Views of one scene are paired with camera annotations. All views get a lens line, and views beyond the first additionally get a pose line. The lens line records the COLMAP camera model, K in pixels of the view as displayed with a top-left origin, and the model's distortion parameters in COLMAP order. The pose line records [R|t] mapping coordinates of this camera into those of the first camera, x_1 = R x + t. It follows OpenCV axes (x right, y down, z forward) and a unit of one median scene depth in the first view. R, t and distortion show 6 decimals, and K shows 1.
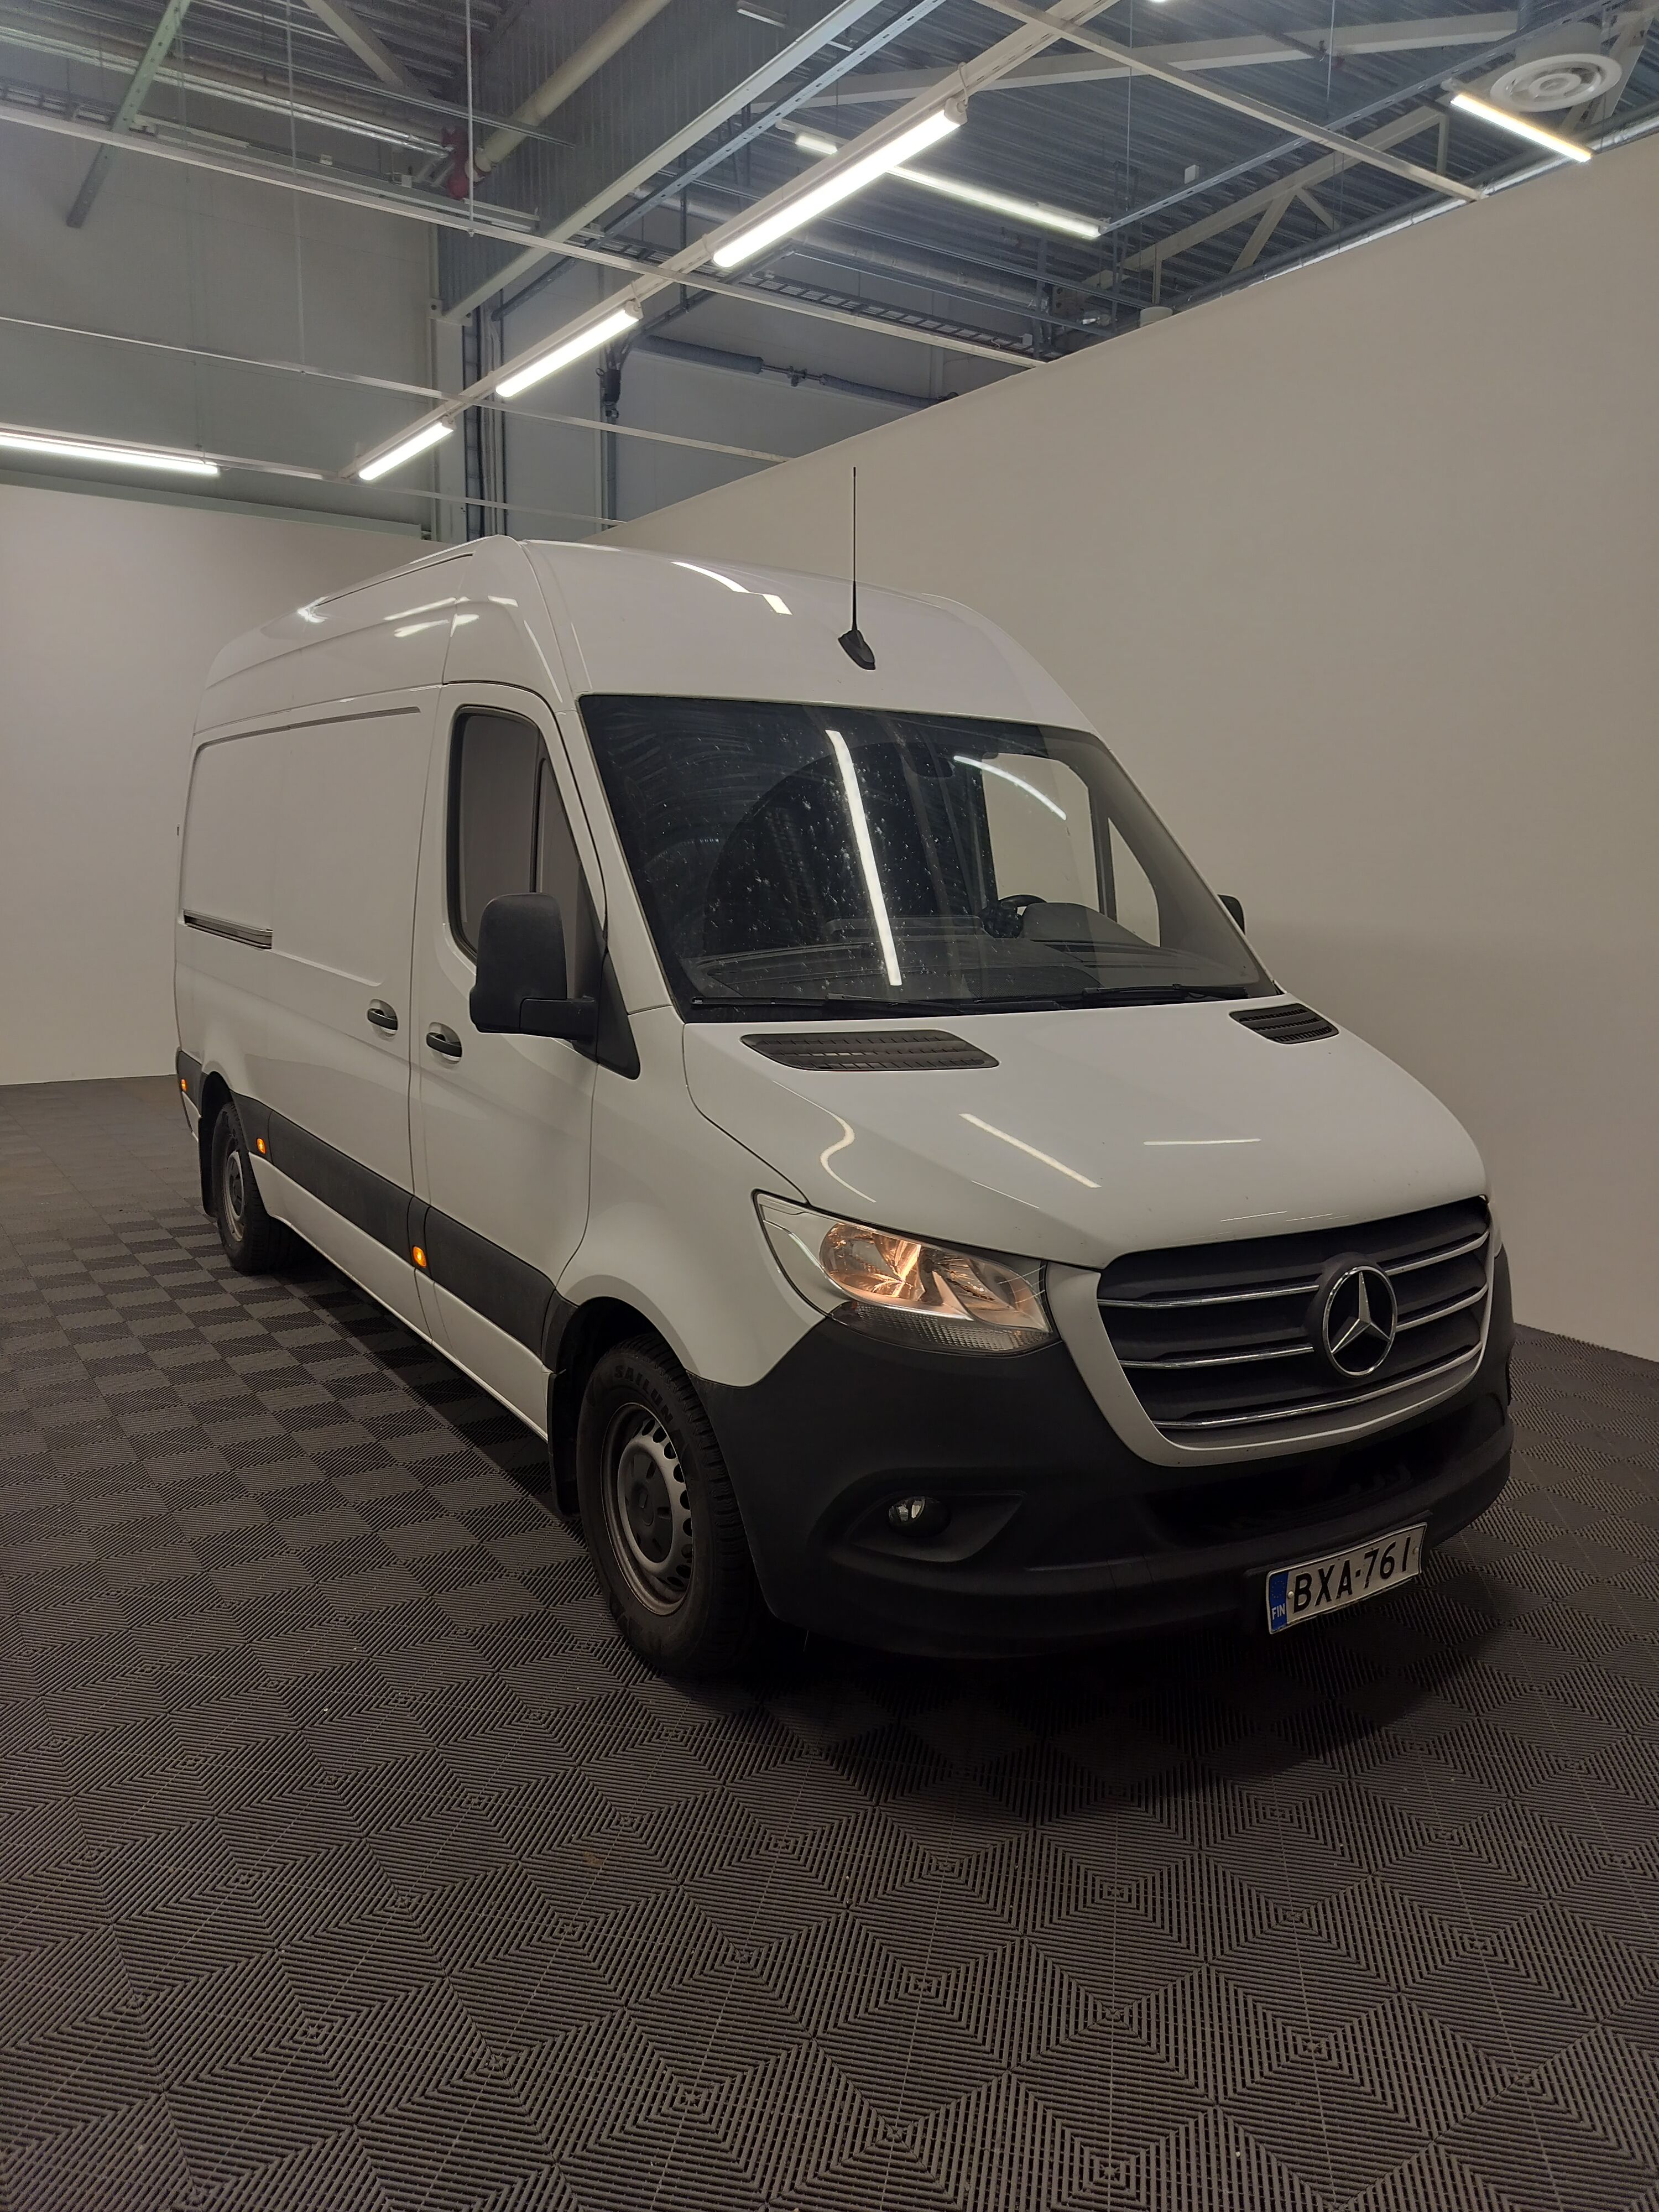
lens RADIAL K [[1518.6, 0, 780.9], [0, 1518.6, 1108.1], [0, 0, 1]] dist [0.085557, -0.122641]
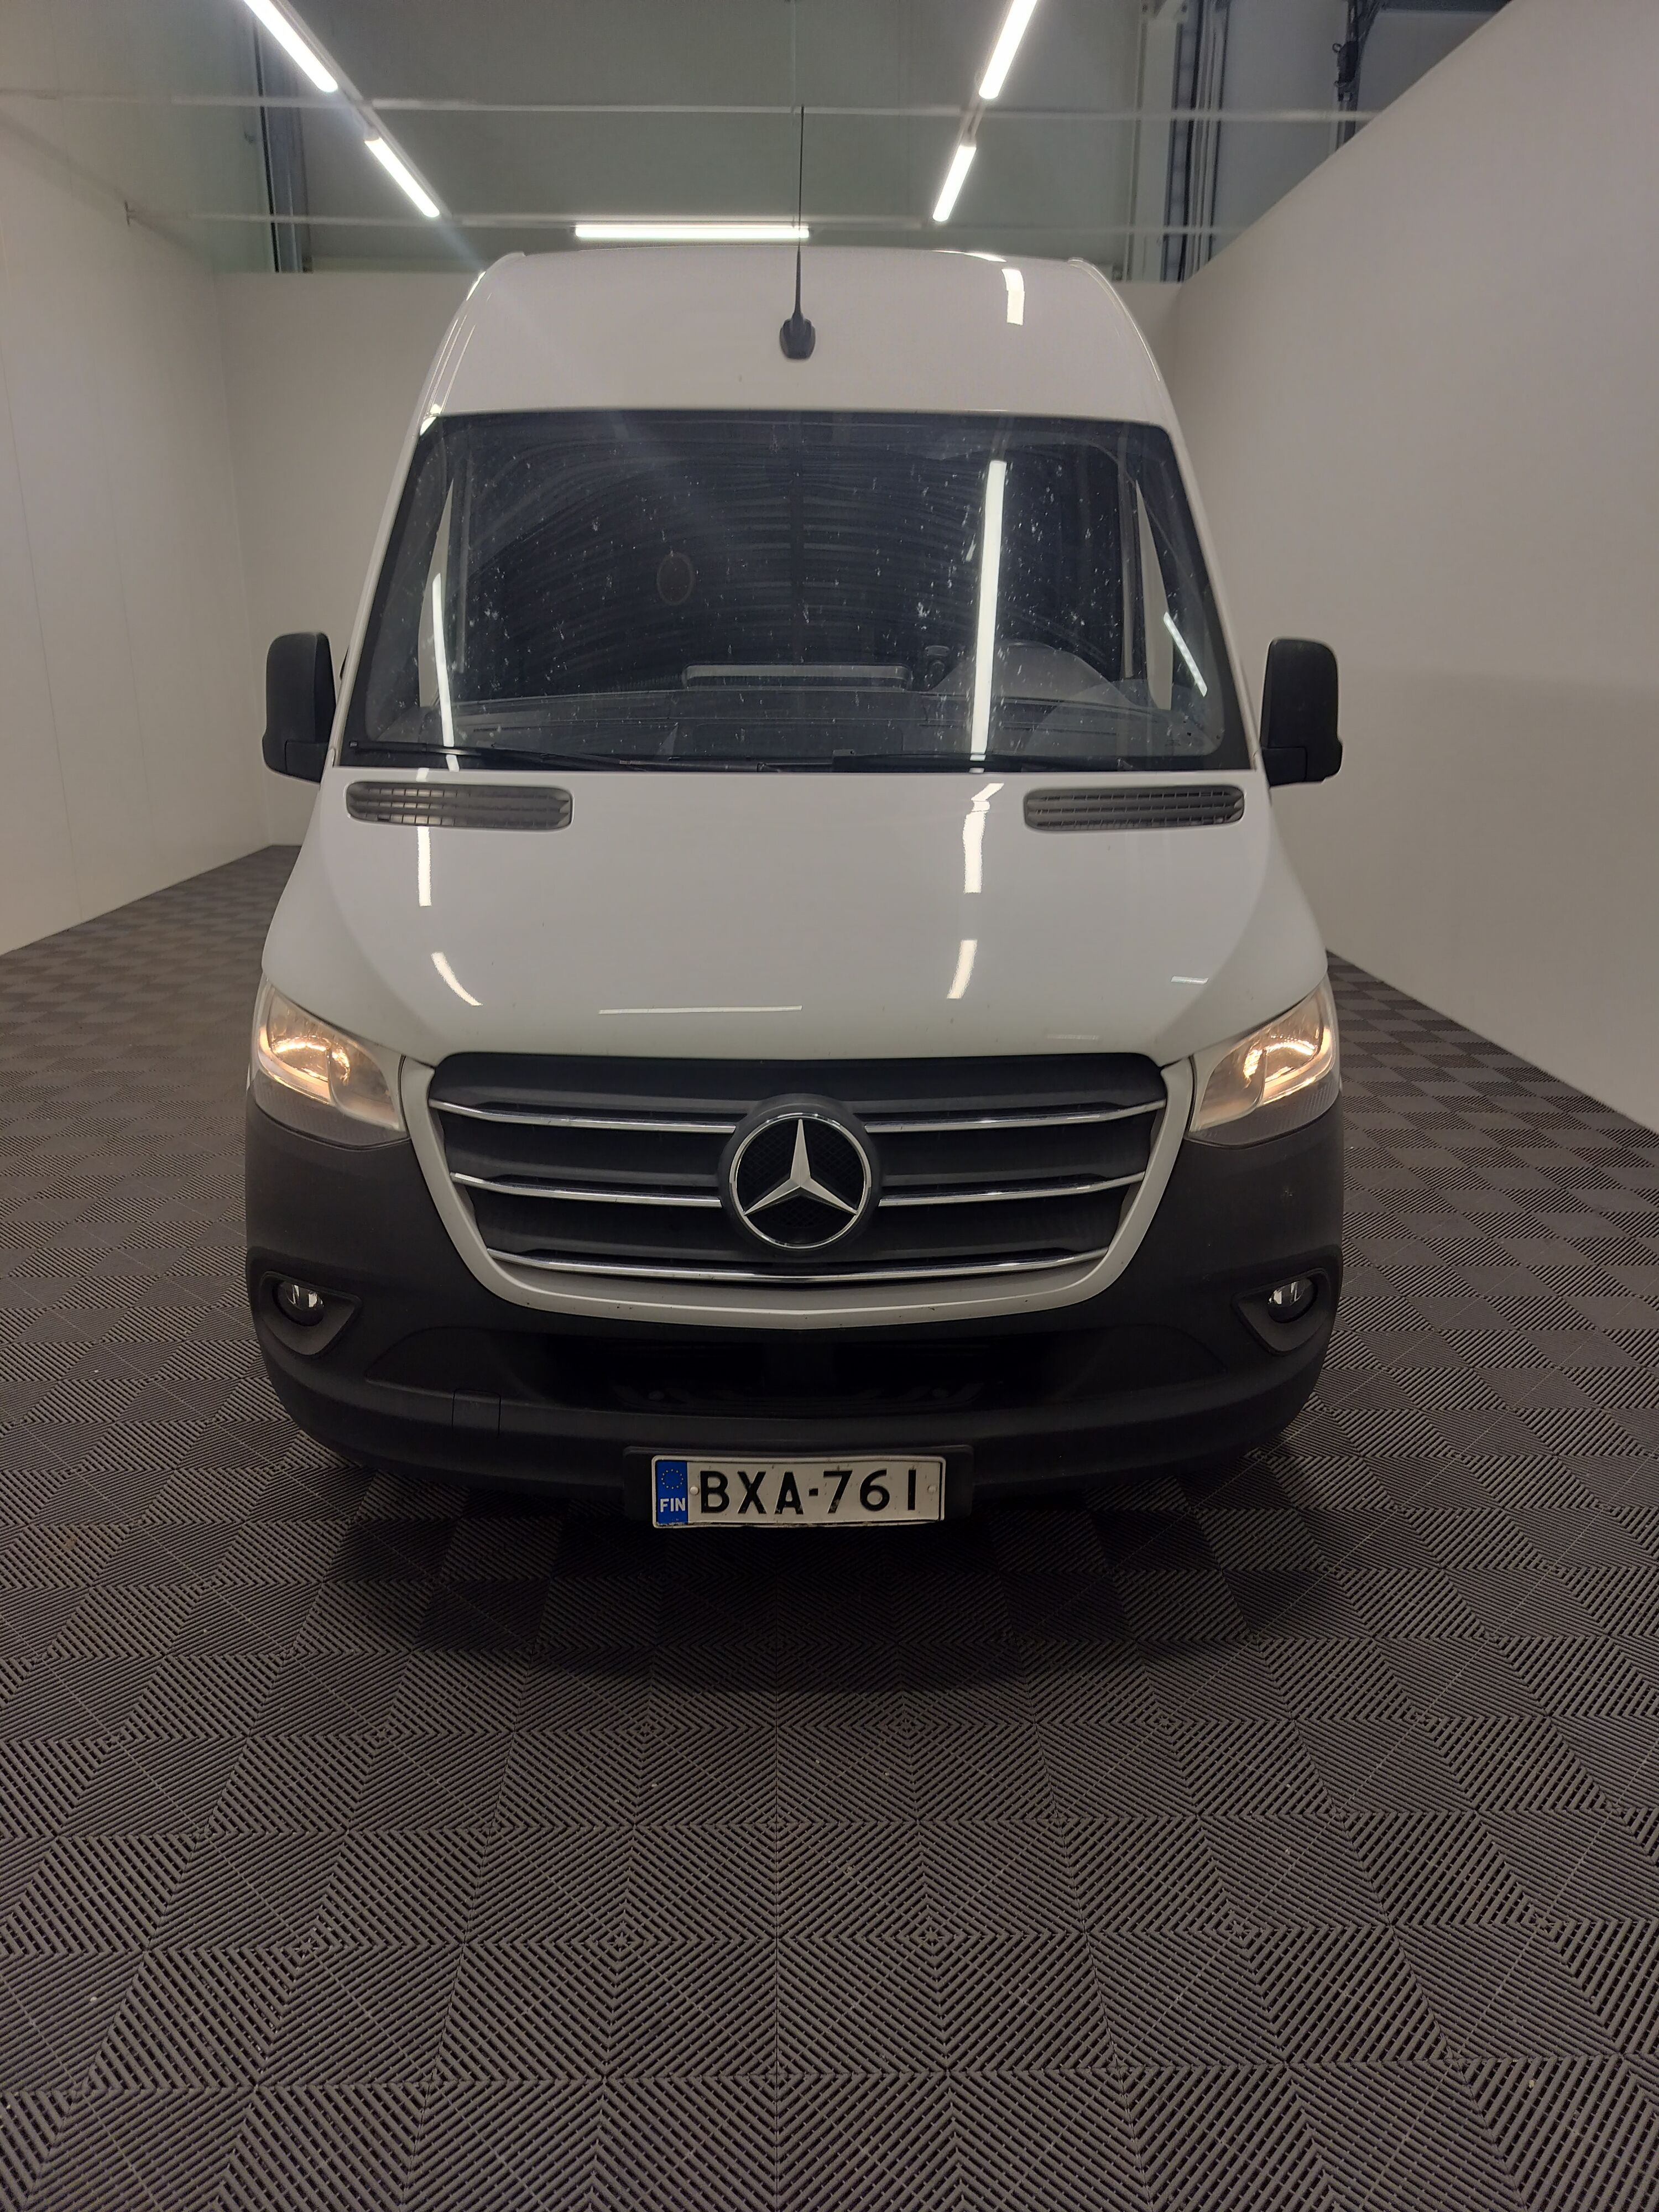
lens RADIAL K [[1541.2, 0, 835.9], [0, 1541.2, 1074.1], [0, 0, 1]] dist [0.027401, -0.001741]
pose [[0.858497, 0.133885, -0.495033, 0.772641], [-0.078733, 0.988284, 0.130749, -0.019338], [0.506738, -0.073272, 0.858980, 0.338623]]
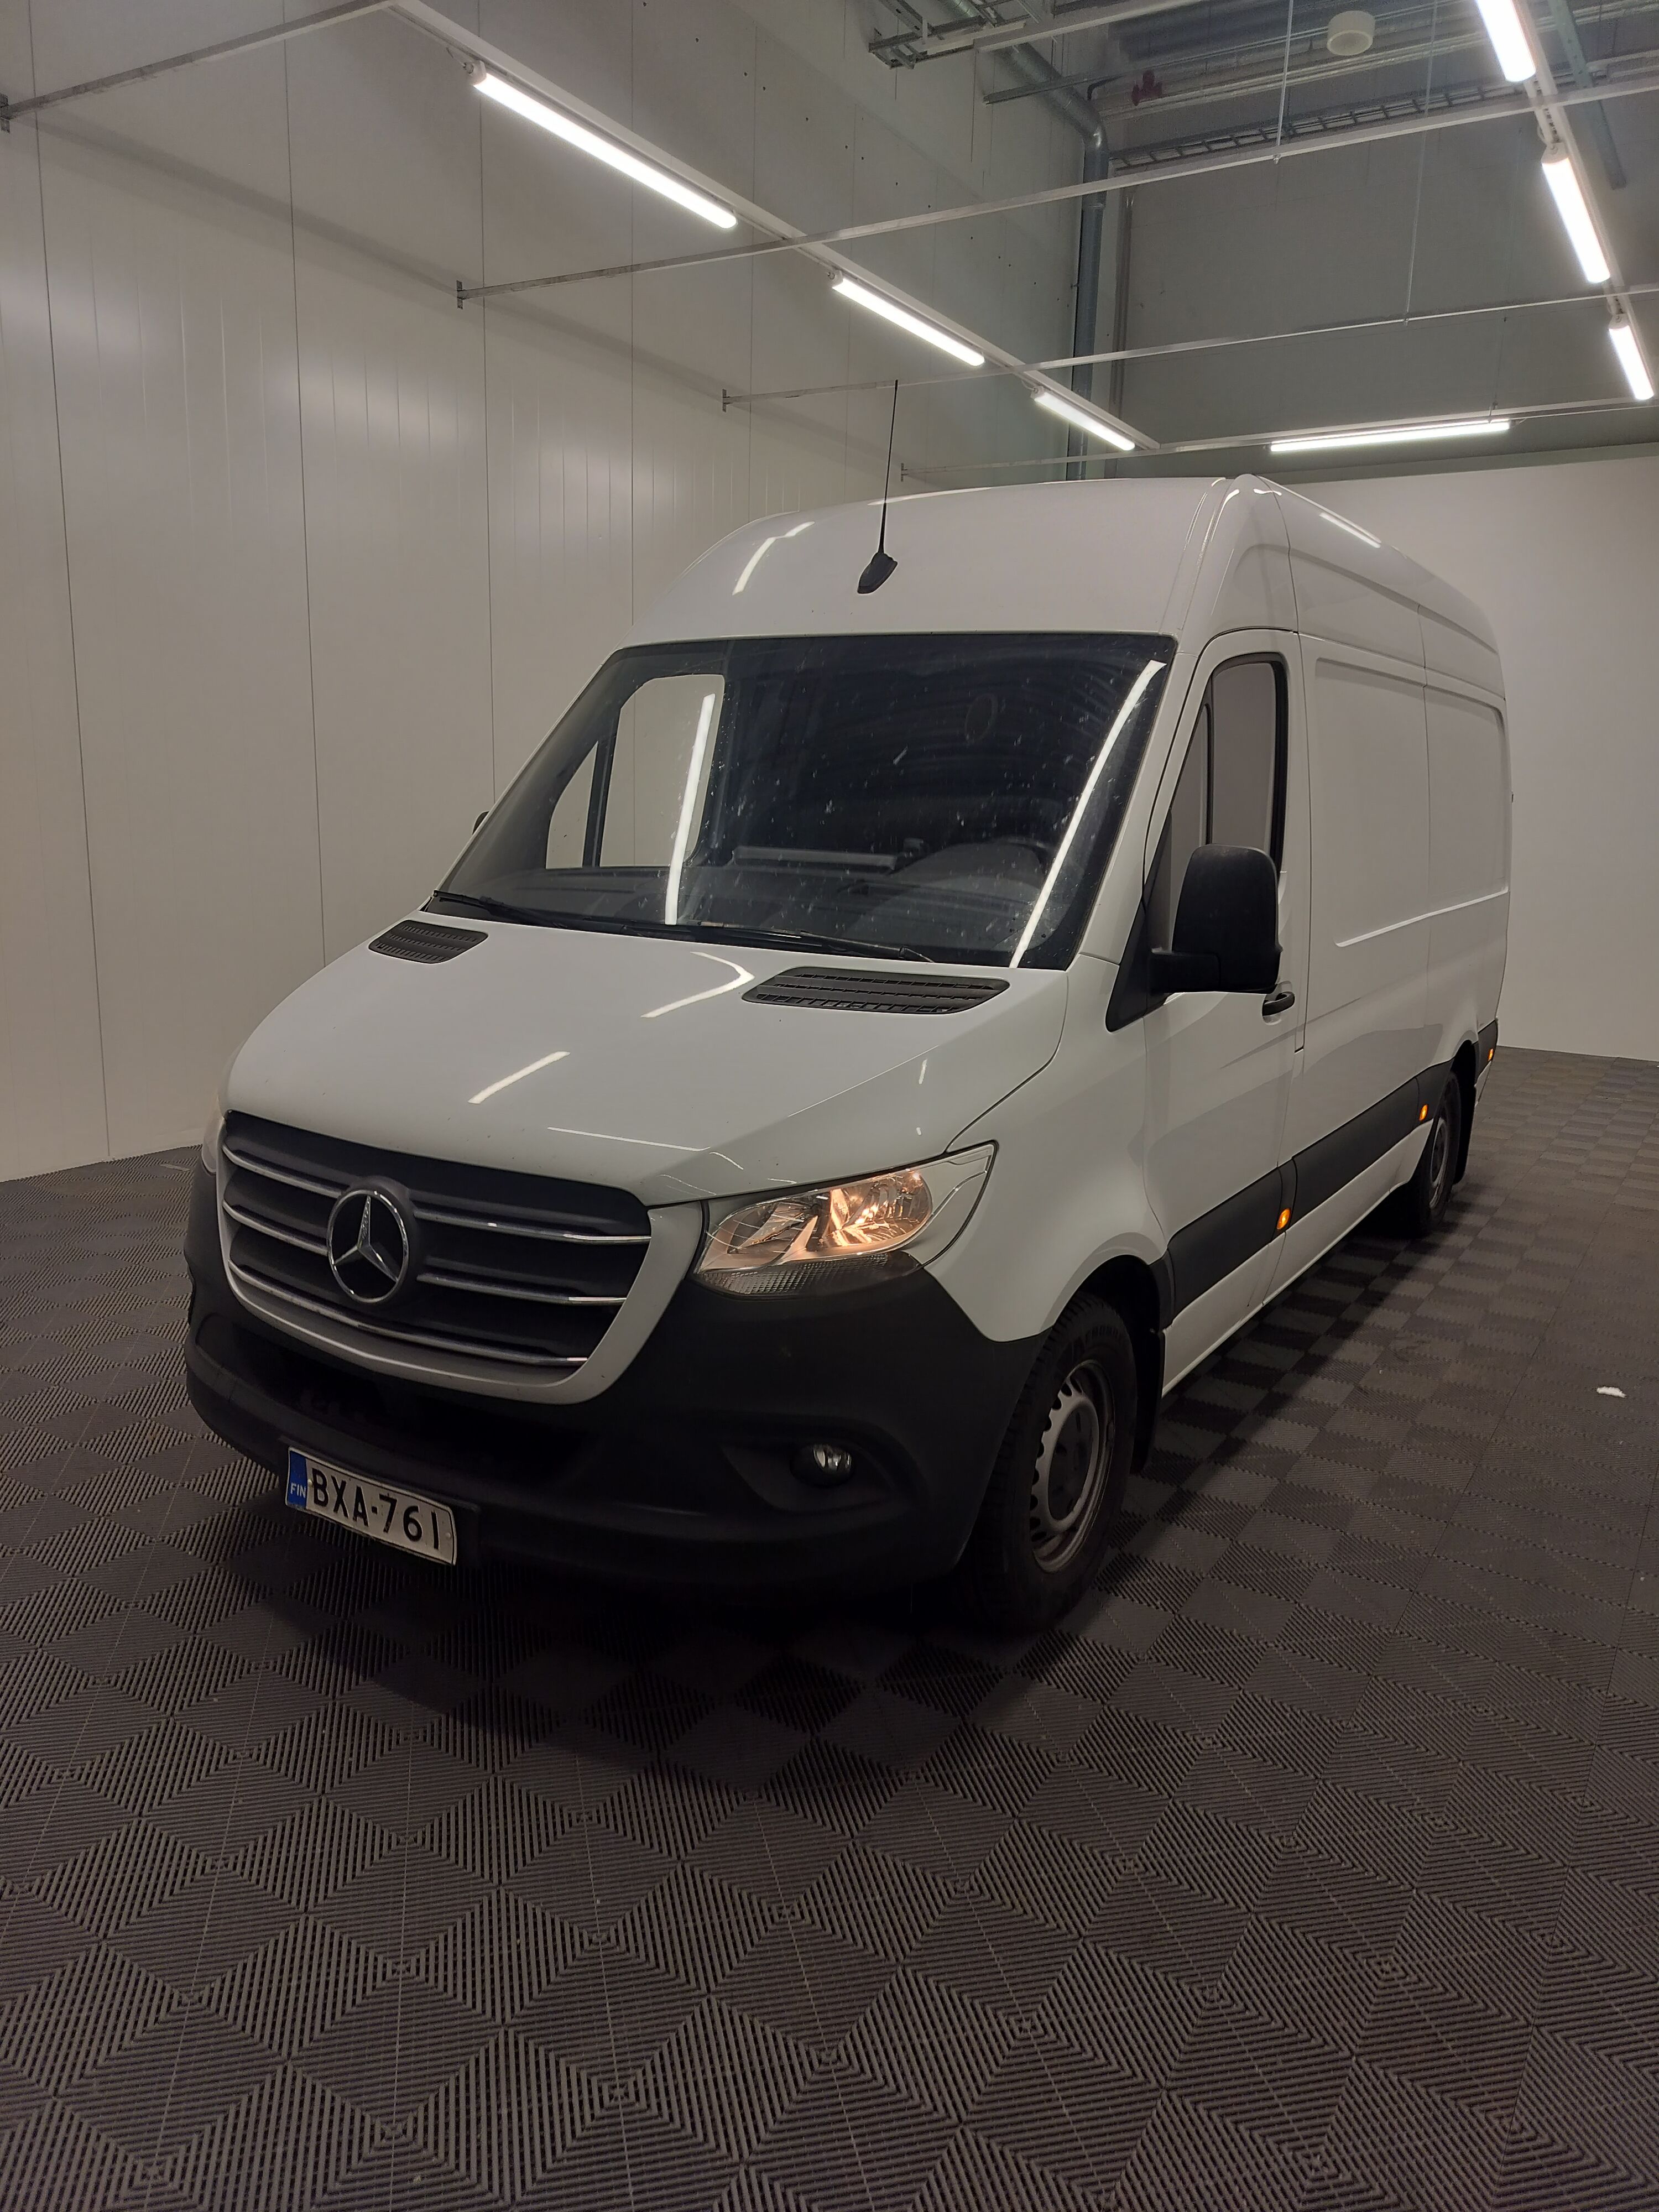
lens RADIAL K [[1545.8, 0, 863.2], [0, 1545.8, 1106.3], [0, 0, 1]] dist [0.042344, -0.004044]
pose [[0.442676, 0.180426, -0.878342, 1.357772], [-0.179634, 0.977534, 0.110268, -0.111470], [0.878504, 0.108967, 0.465141, 0.806213]]
